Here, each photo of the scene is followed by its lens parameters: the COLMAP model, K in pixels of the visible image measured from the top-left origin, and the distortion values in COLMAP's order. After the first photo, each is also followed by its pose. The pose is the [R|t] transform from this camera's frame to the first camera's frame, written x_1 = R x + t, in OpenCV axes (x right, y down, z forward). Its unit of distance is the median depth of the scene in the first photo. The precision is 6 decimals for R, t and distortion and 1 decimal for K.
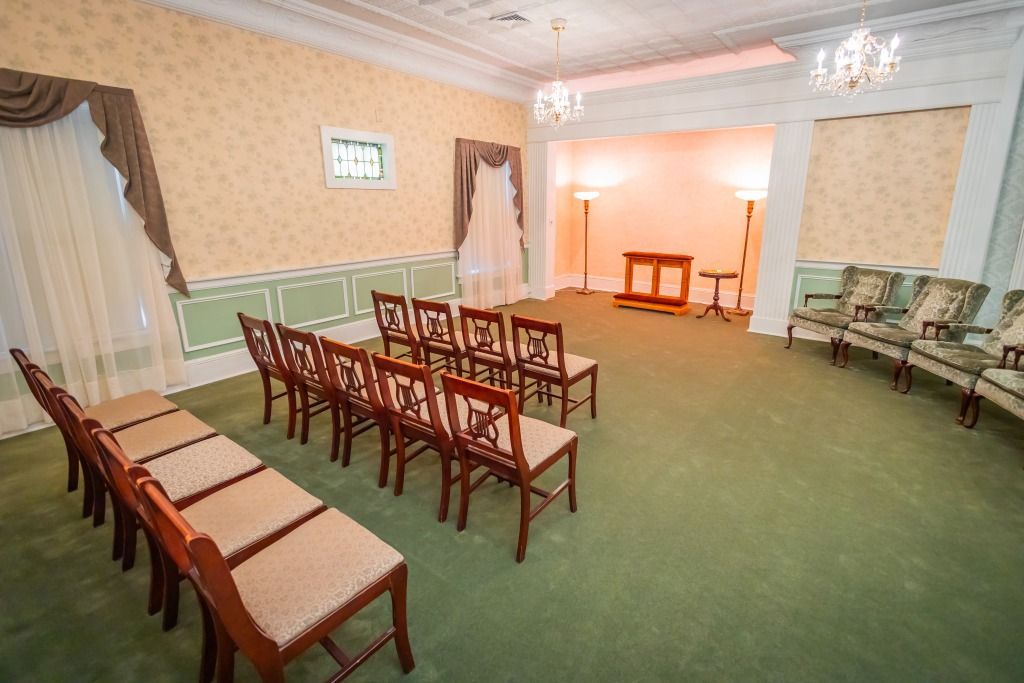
lens RADIAL K [[452.6, 0, 512.0], [0, 452.6, 341.5], [0, 0, 1]] dist [0.001202, -0.000460]
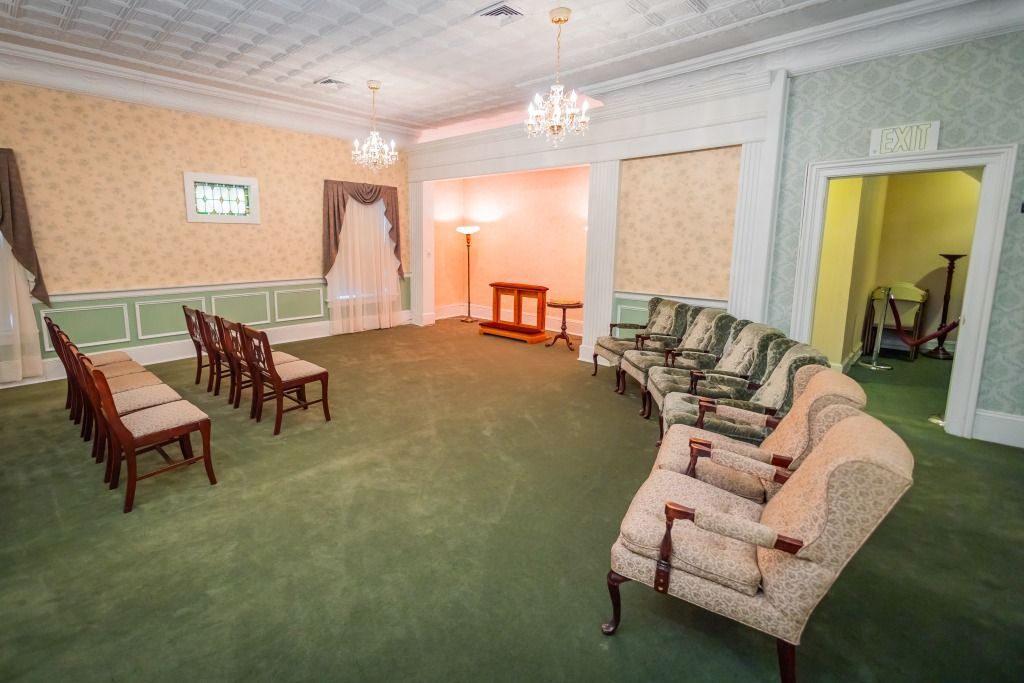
lens RADIAL K [[475.5, 0, 510.2], [0, 475.5, 344.3], [0, 0, 1]] dist [0.001338, -0.000192]
pose [[0.989885, 0.035789, -0.137280, 0.575113], [-0.046751, 0.995897, -0.077478, 0.036932], [0.133944, 0.083112, 0.987498, -0.092670]]
